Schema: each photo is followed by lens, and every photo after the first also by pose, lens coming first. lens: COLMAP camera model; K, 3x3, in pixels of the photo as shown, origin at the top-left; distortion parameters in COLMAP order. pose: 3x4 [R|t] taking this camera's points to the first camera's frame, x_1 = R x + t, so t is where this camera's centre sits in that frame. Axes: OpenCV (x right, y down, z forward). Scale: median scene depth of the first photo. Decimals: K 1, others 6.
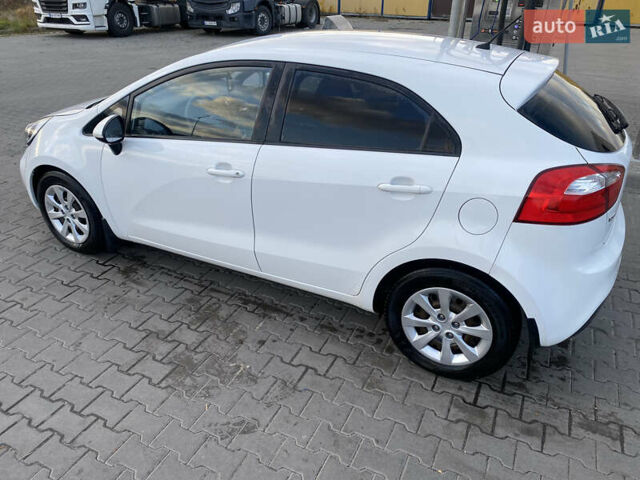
lens RADIAL K [[487.4, 0, 318.5], [0, 487.4, 237.7], [0, 0, 1]] dist [0.031970, -0.026113]
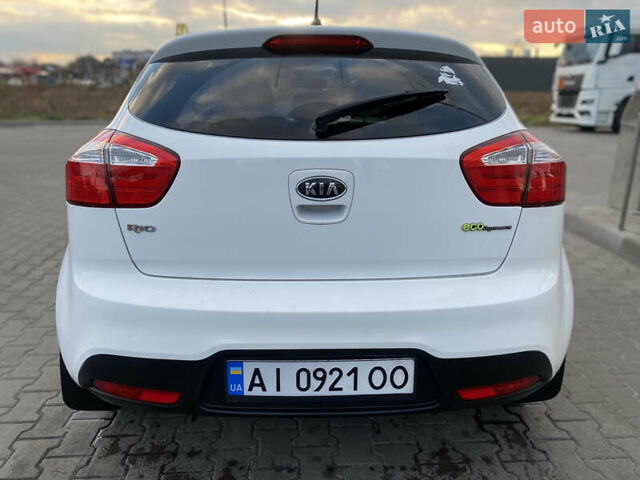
lens RADIAL K [[487.4, 0, 322.2], [0, 487.4, 240.4], [0, 0, 1]] dist [0.031970, -0.026113]
pose [[0.483196, 0.244391, -0.840711, 0.991269], [-0.406733, 0.912999, 0.031637, -0.113267], [0.775300, 0.326658, 0.540559, 0.685492]]
